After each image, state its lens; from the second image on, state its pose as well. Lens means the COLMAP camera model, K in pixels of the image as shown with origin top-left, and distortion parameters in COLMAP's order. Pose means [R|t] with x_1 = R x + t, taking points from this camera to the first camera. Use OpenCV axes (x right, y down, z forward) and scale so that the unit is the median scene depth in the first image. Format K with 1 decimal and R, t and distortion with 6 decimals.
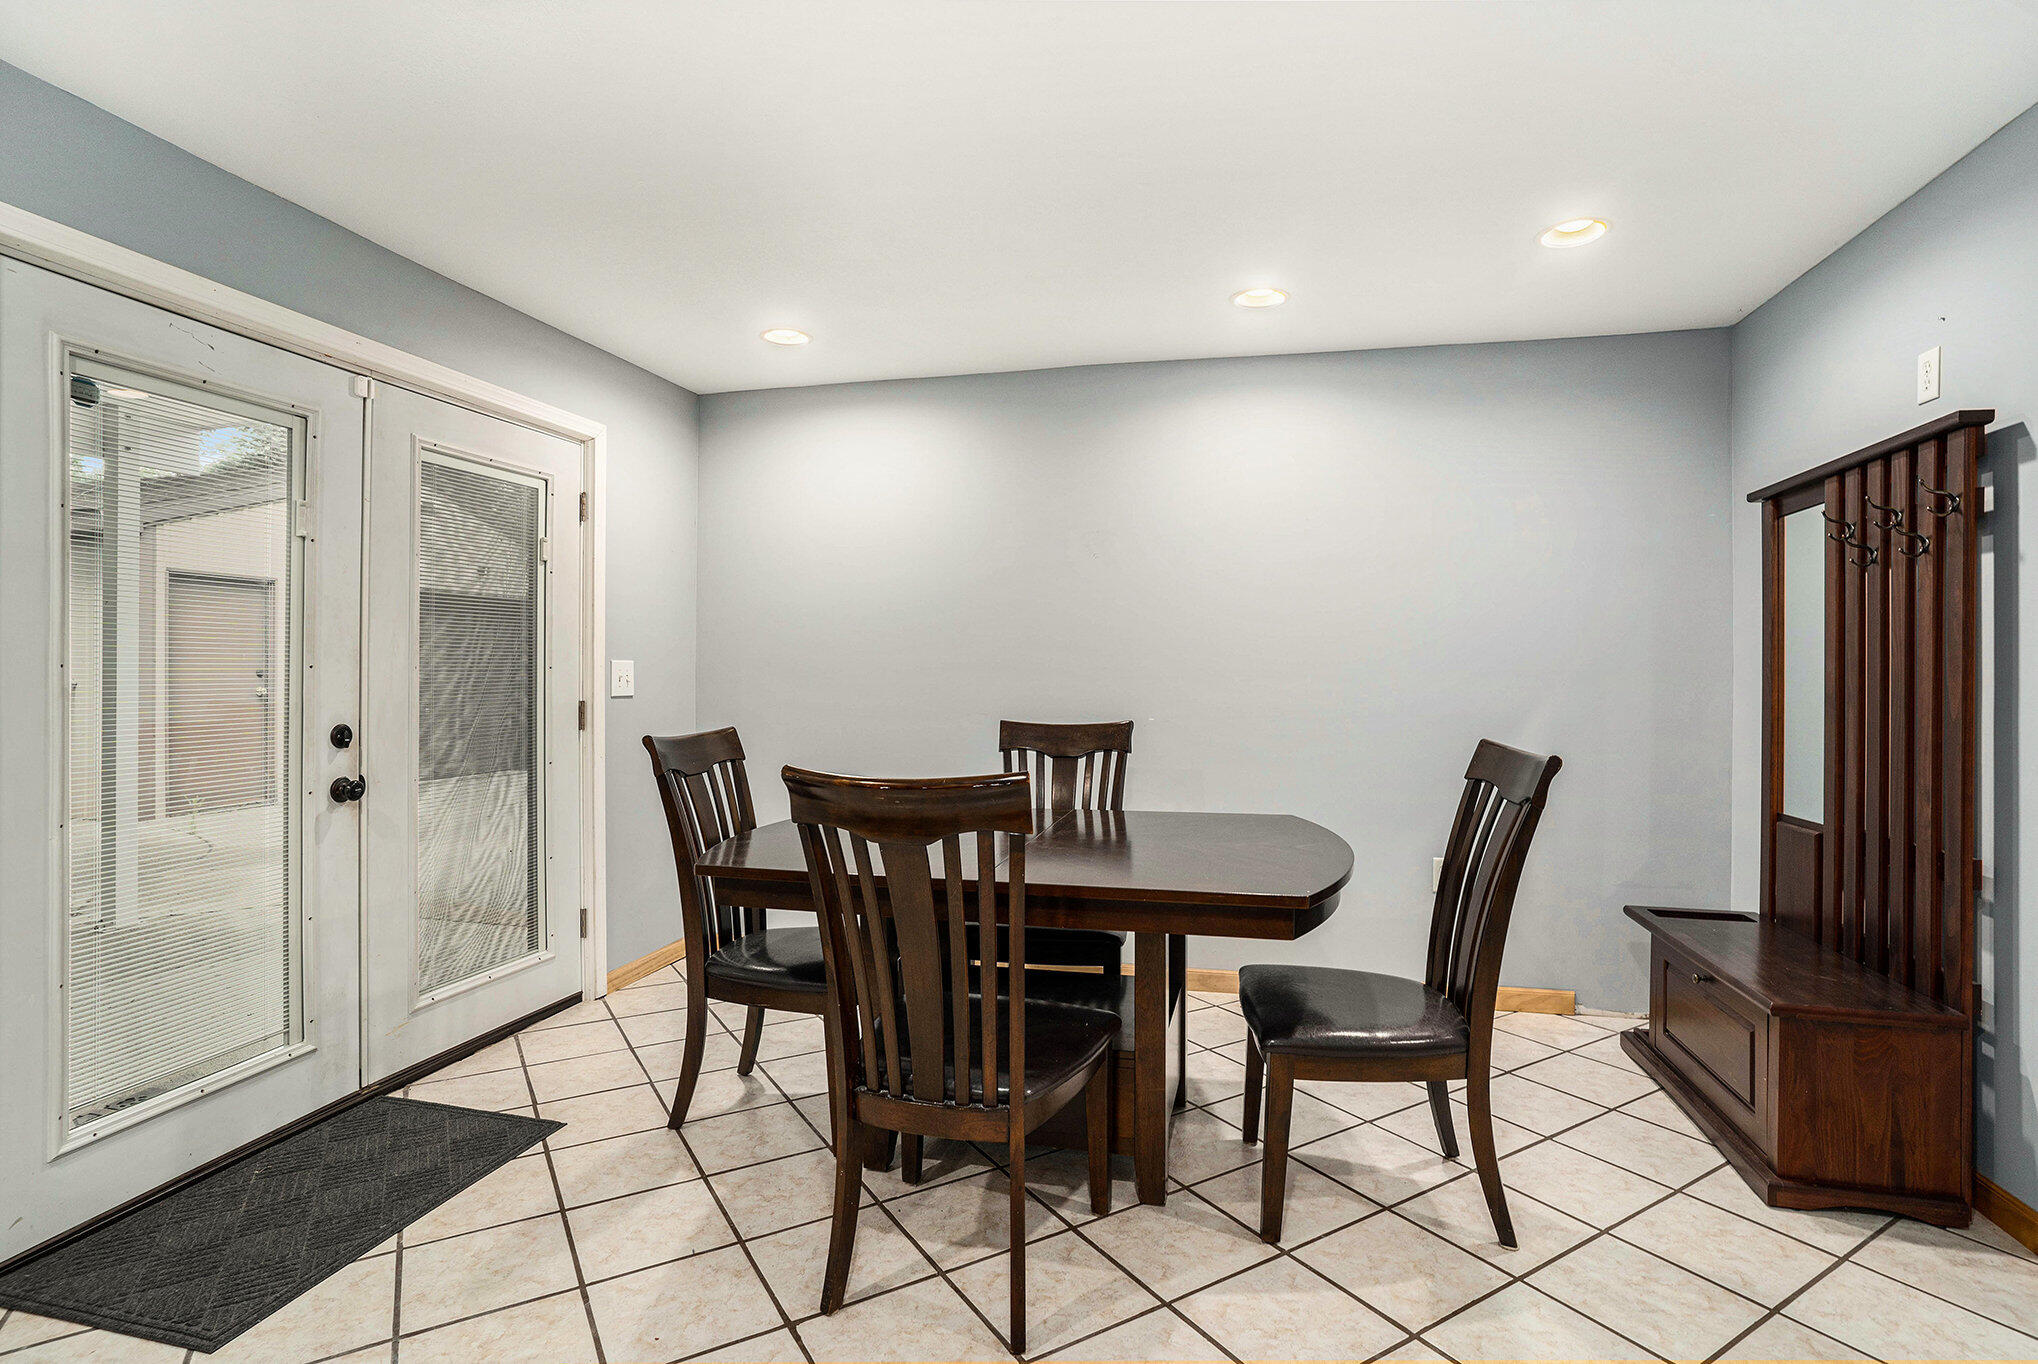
lens RADIAL K [[1018.2, 0, 1023.3], [0, 1018.2, 677.6], [0, 0, 1]] dist [-0.036388, -0.000176]
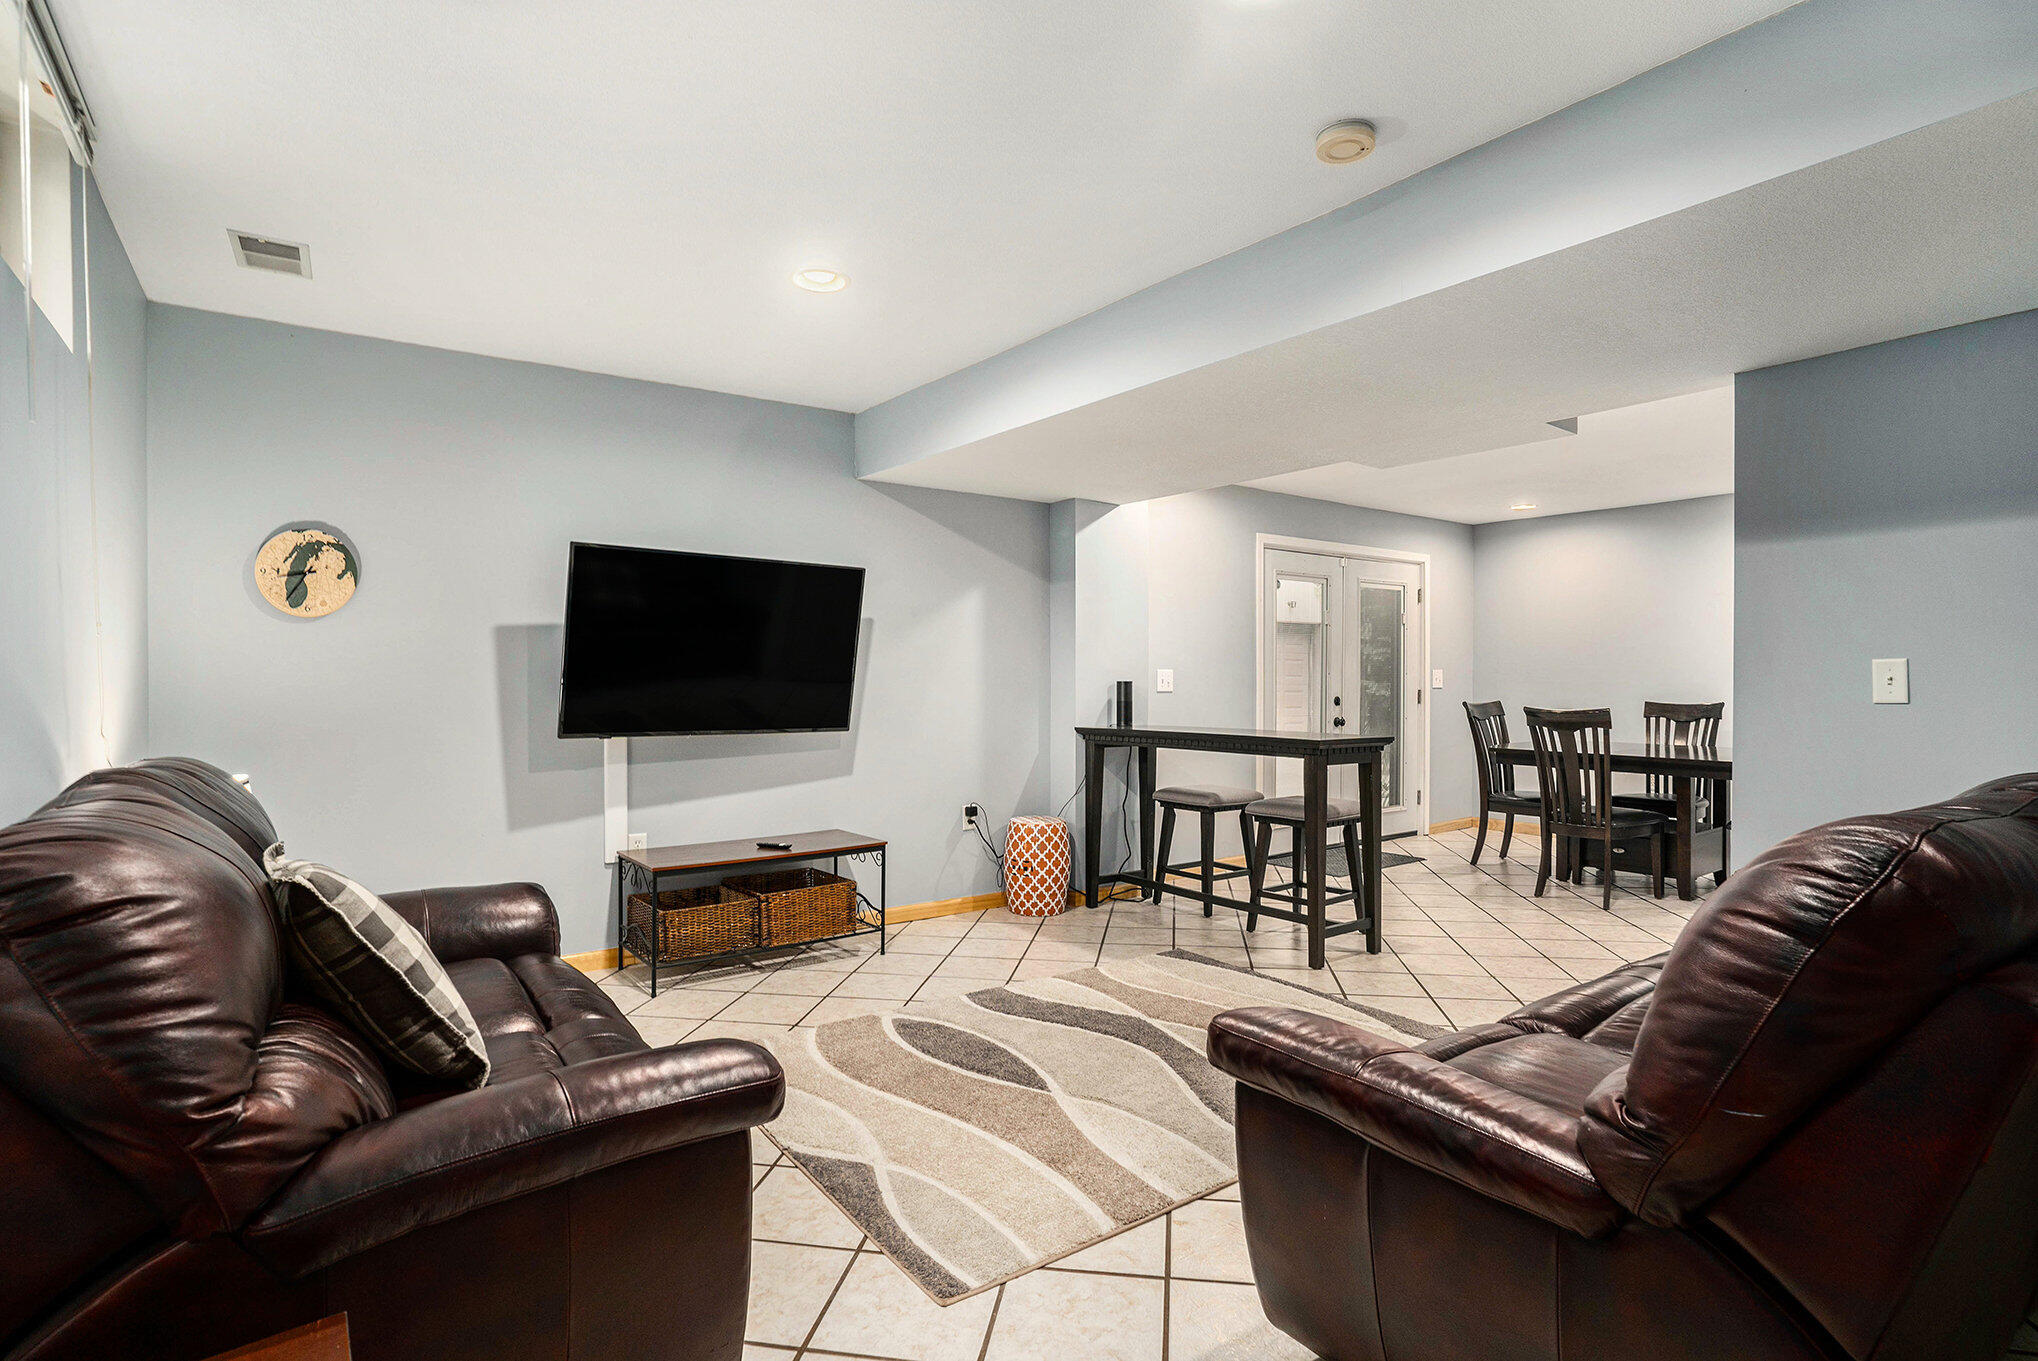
lens RADIAL K [[1018.2, 0, 1024.5], [0, 1018.2, 690.8], [0, 0, 1]] dist [-0.036388, -0.000176]
pose [[0.771599, 0.008849, -0.636048, 0.349937], [-0.003882, 0.999950, 0.009202, 0.011650], [0.636097, -0.004631, 0.771595, -1.504205]]
